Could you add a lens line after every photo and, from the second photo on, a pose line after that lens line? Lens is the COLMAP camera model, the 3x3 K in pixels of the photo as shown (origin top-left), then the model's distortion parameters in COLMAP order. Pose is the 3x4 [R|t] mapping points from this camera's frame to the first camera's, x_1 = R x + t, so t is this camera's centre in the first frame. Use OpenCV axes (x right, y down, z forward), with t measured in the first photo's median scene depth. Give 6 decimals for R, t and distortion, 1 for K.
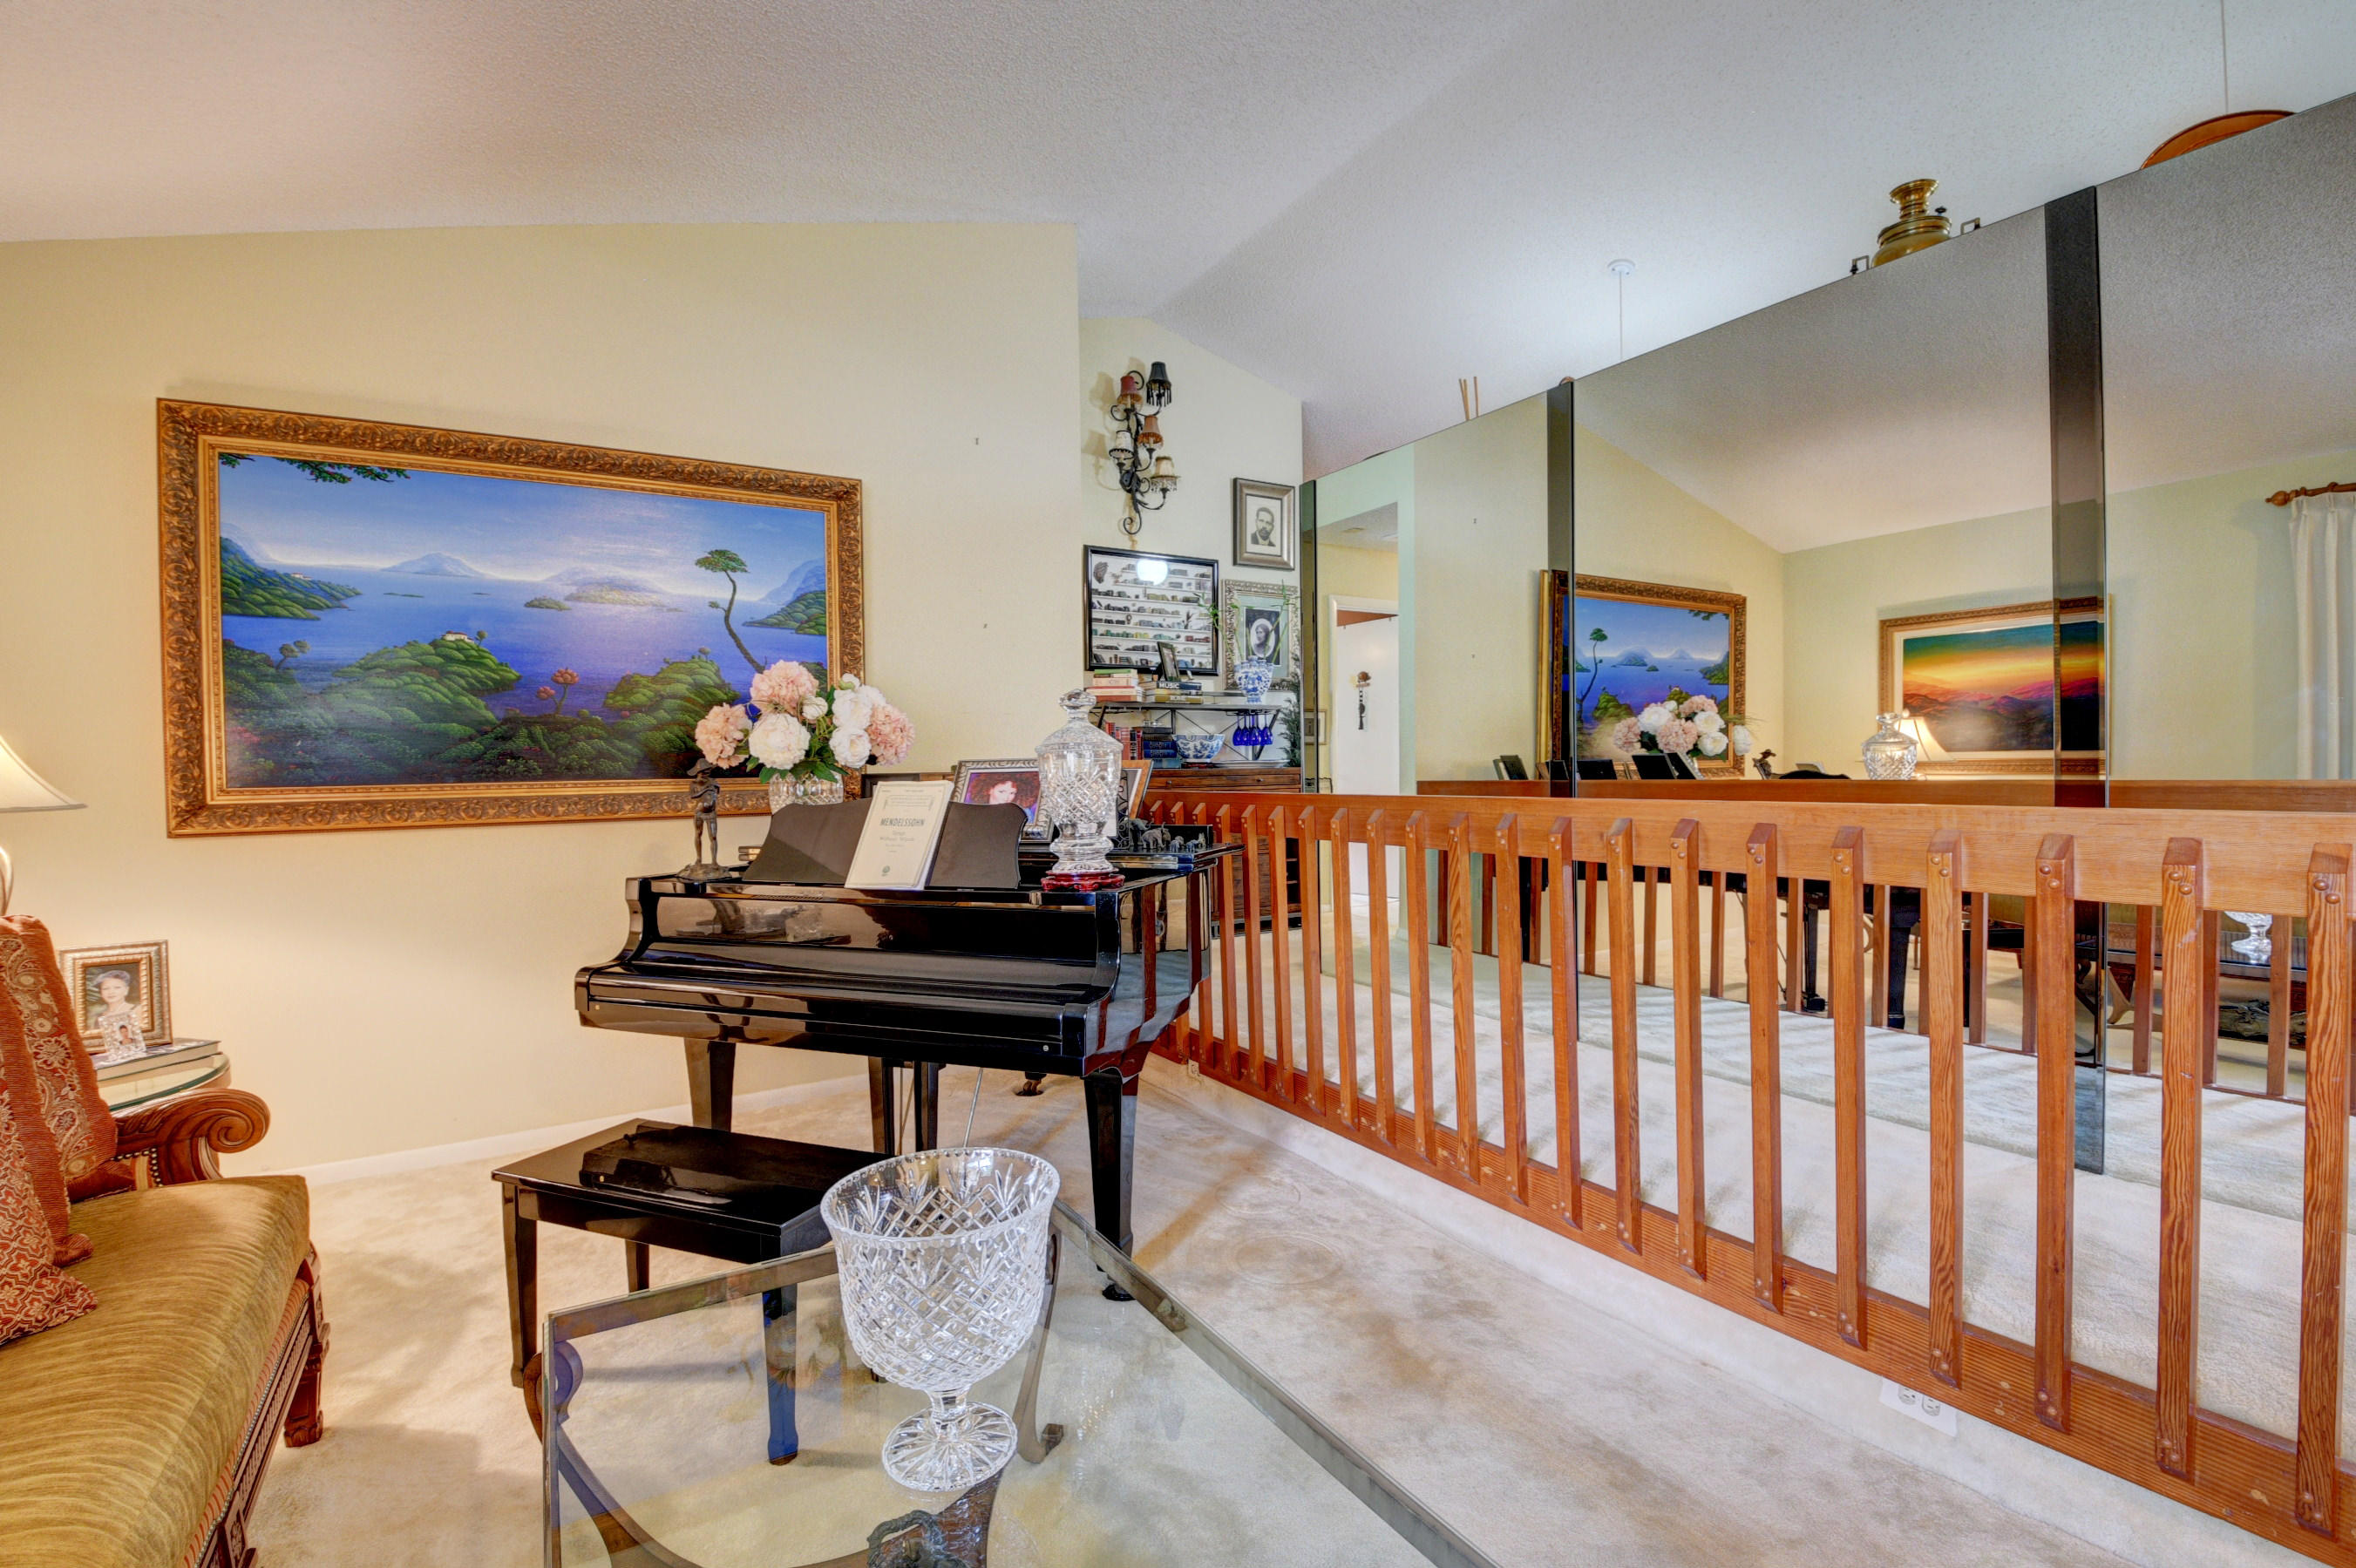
lens RADIAL K [[1049.3, 0, 1178.0], [0, 1049.3, 784.0], [0, 0, 1]] dist [0.037593, -0.042624]
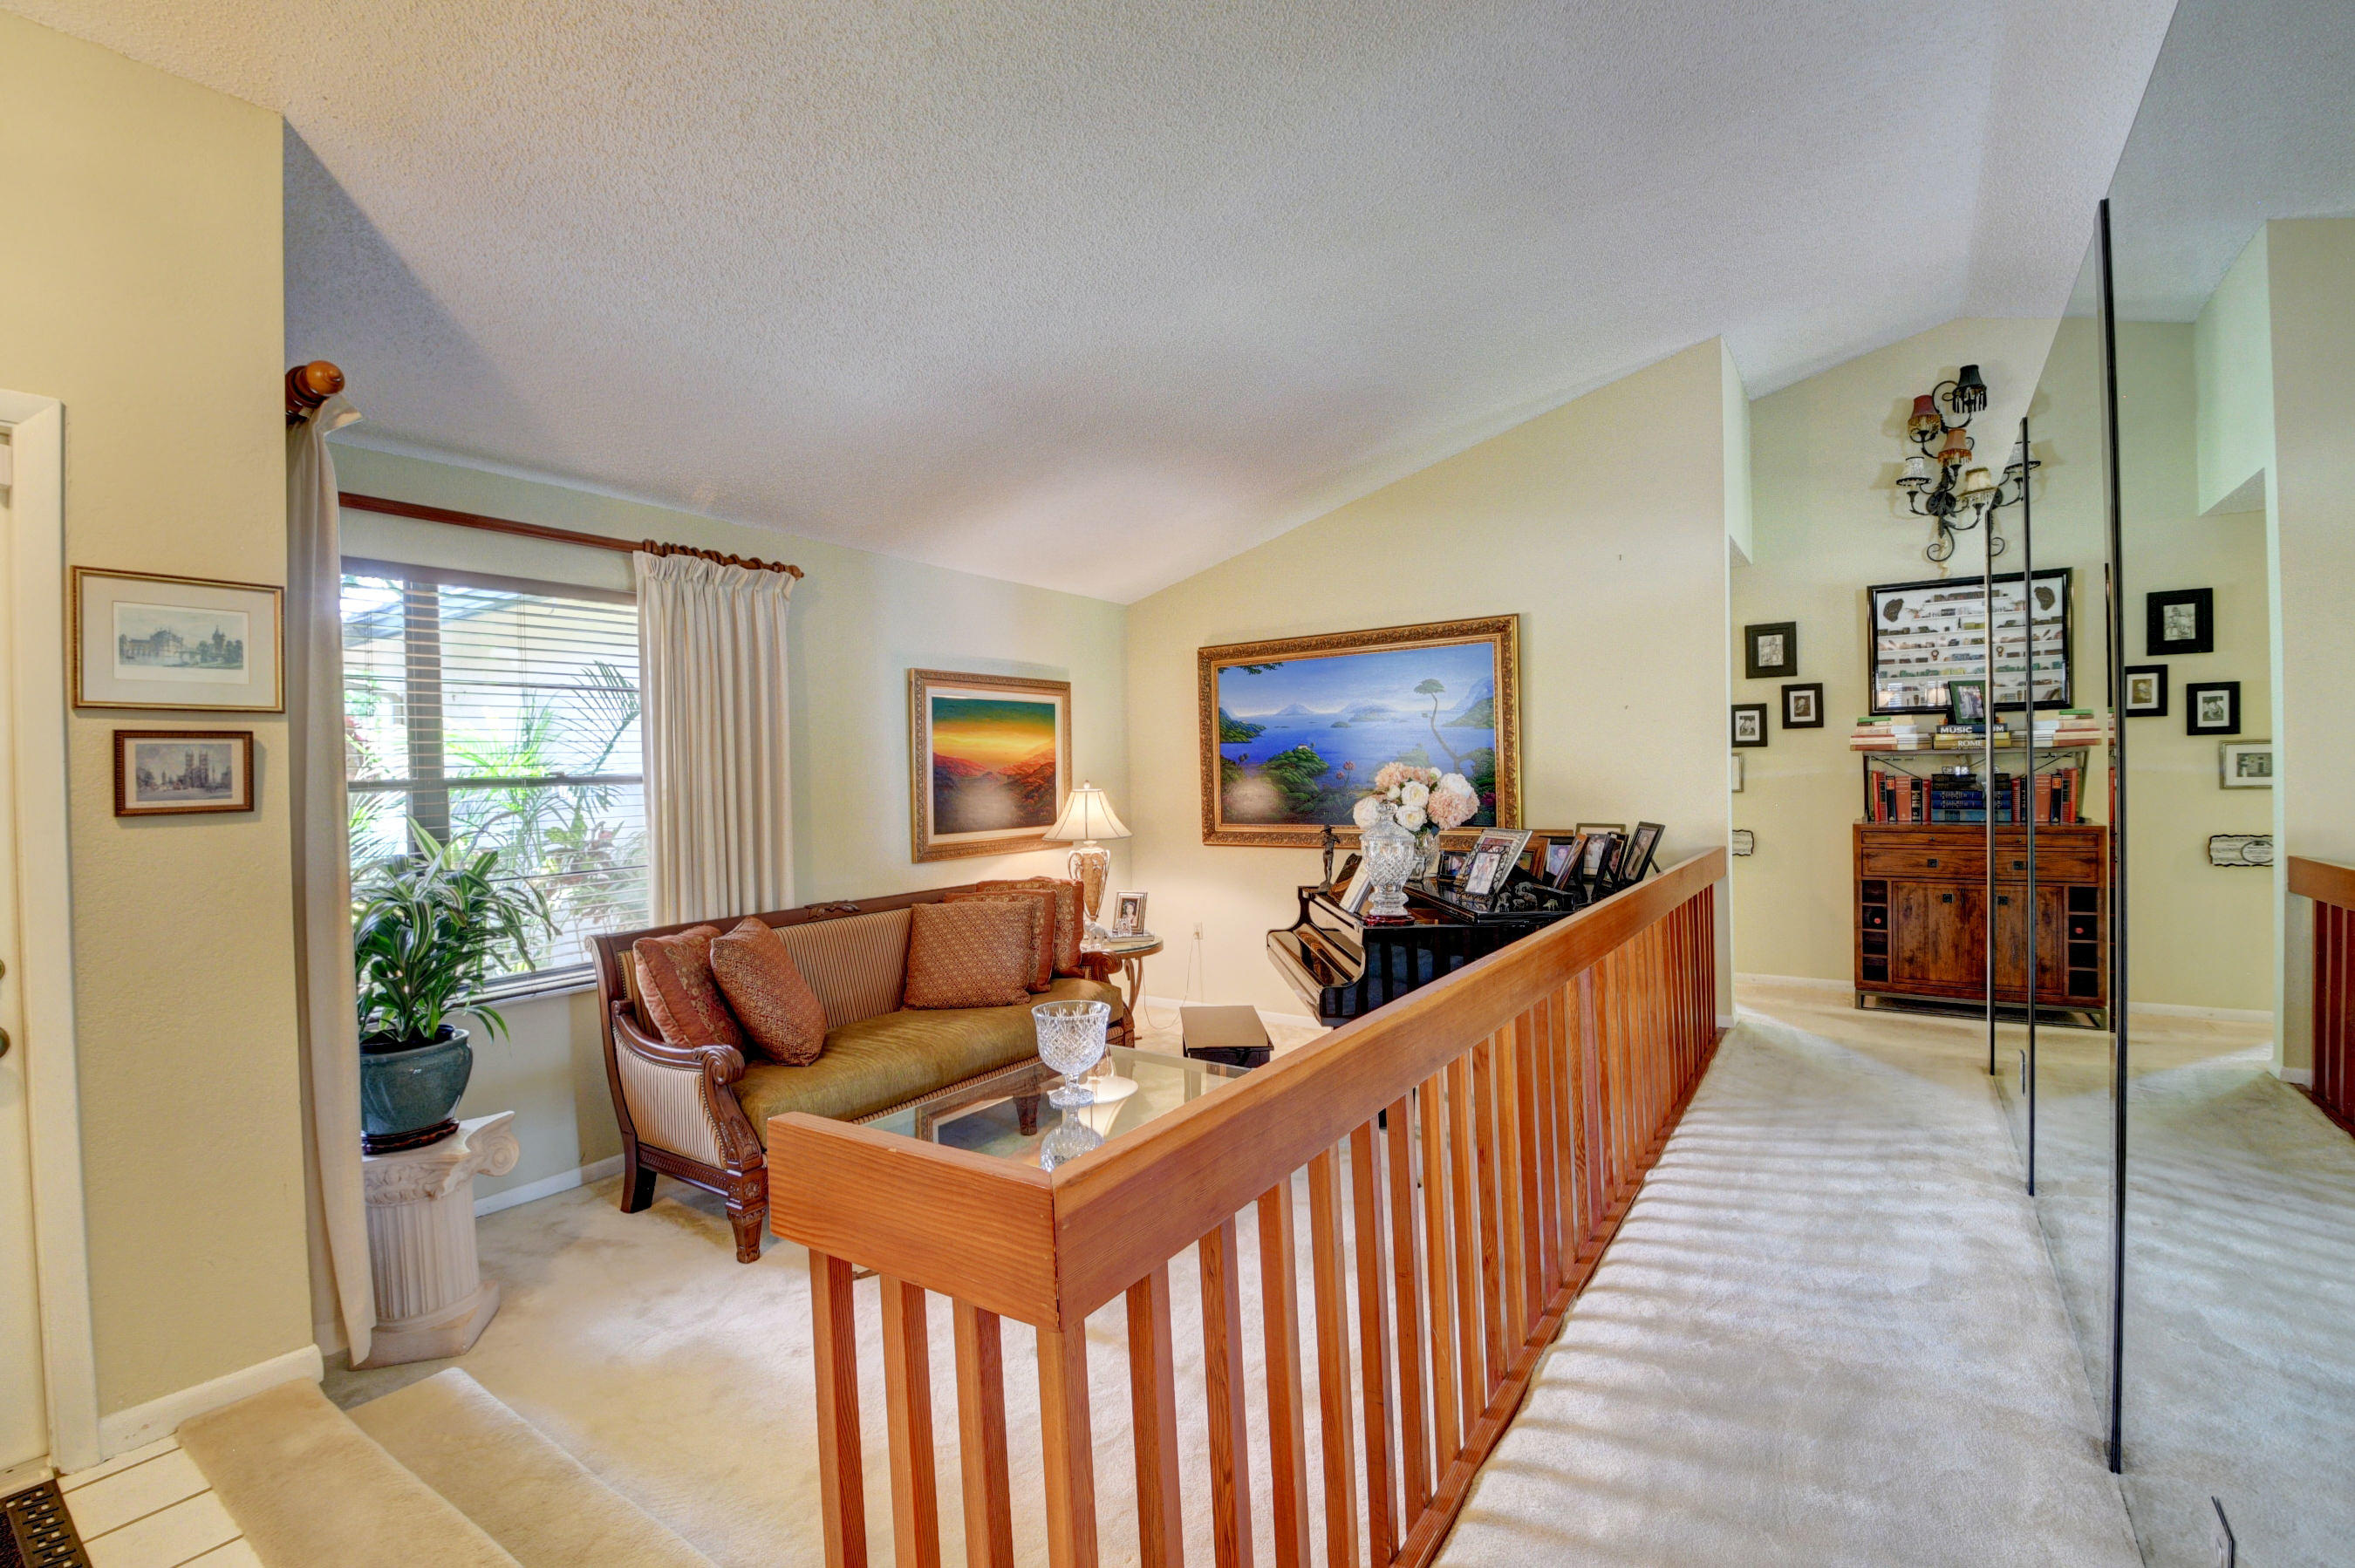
lens RADIAL K [[1048.8, 0, 1177.5], [0, 1048.8, 784.0], [0, 0, 1]] dist [0.037593, -0.042624]
pose [[0.407231, 0.022104, -0.913058, 0.832140], [0.000007, 0.999707, 0.024205, -0.105816], [0.913325, -0.009863, 0.407112, 0.035263]]
